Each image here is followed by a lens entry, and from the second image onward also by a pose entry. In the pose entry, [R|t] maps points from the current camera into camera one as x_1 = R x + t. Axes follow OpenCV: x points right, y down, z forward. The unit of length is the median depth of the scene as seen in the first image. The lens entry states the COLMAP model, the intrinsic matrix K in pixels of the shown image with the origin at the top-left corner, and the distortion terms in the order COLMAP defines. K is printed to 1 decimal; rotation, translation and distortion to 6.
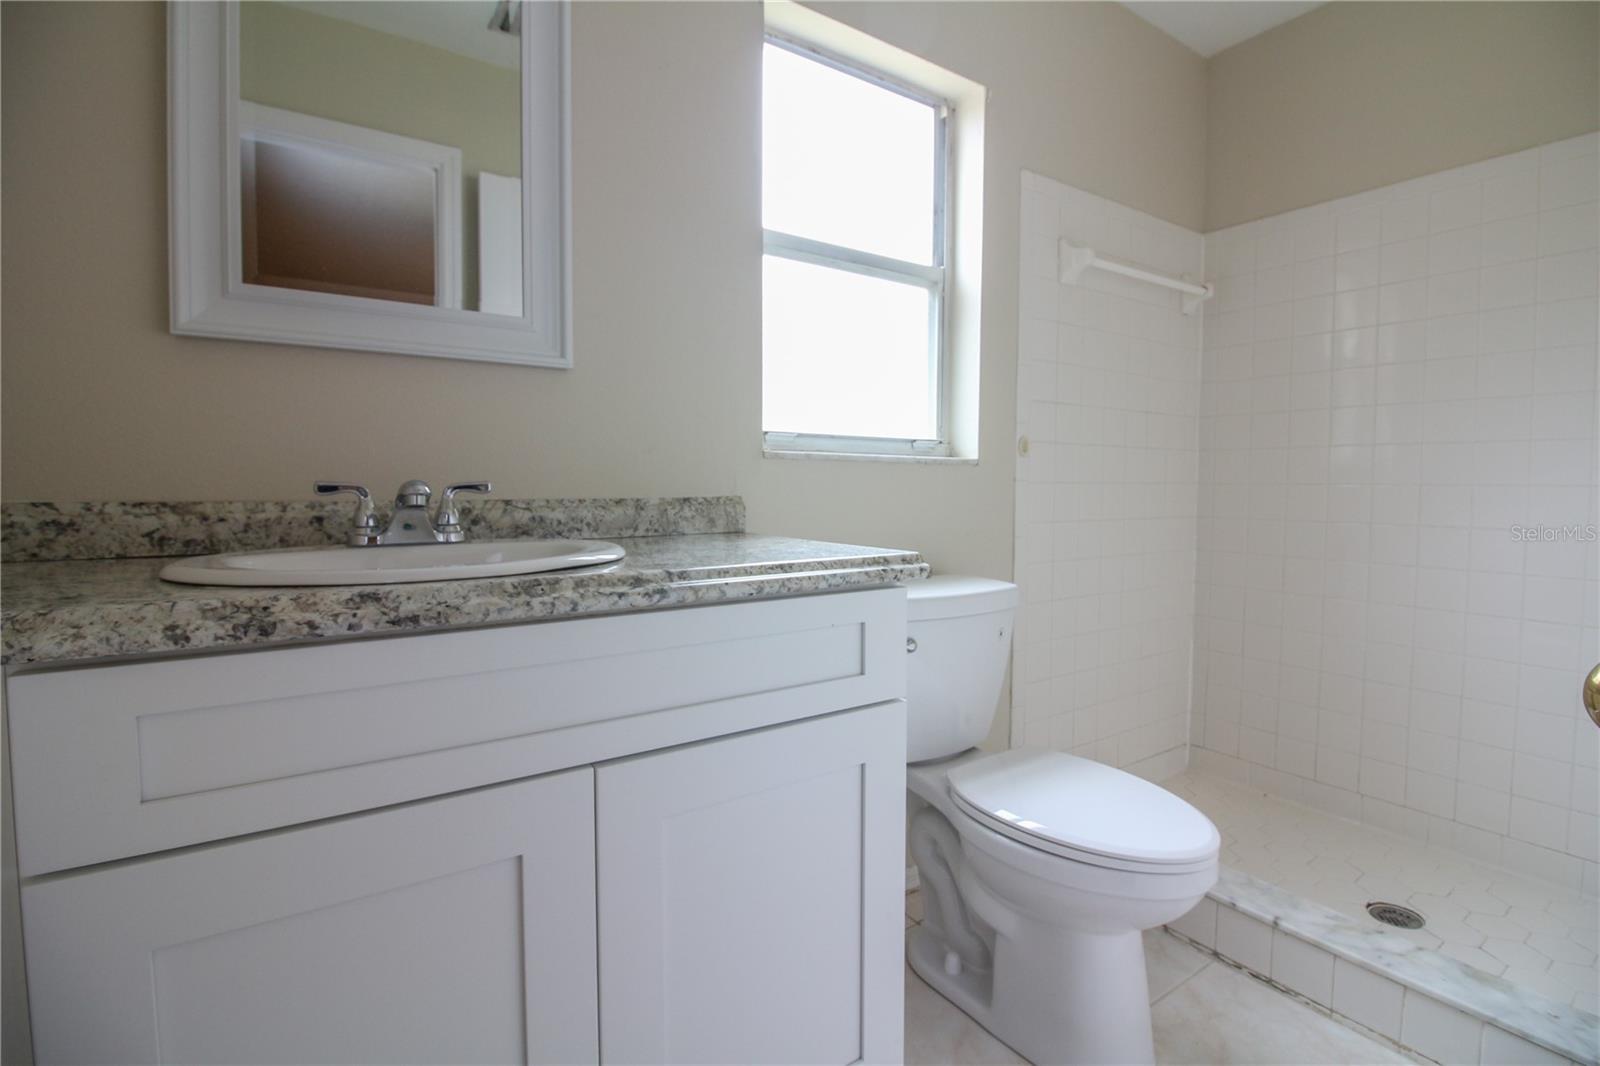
lens RADIAL K [[744.3, 0, 800.0], [0, 744.3, 533.0], [0, 0, 1]] dist [0.000156, -0.000013]
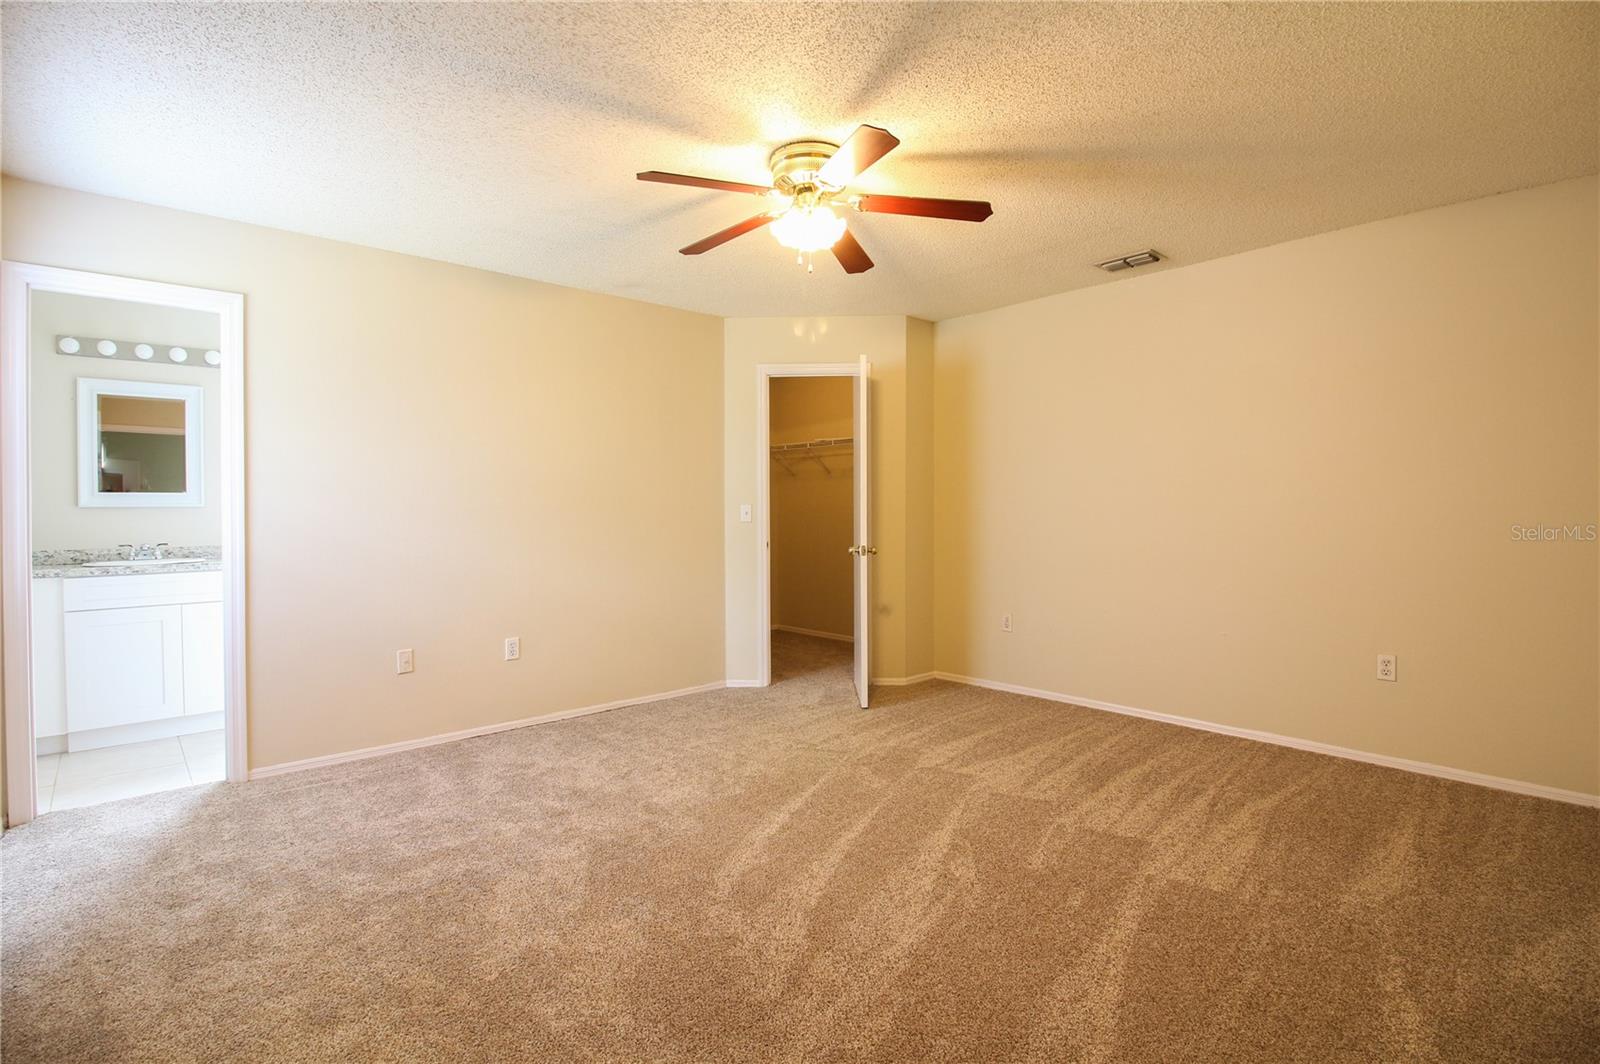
lens RADIAL K [[786.1, 0, 800.0], [0, 786.1, 532.0], [0, 0, 1]] dist [-0.001031, -0.000325]
pose [[0.991055, -0.013314, 0.132785, 2.535365], [0.017636, 0.999350, -0.031426, 0.065583], [-0.132280, 0.033486, 0.990647, -3.842632]]
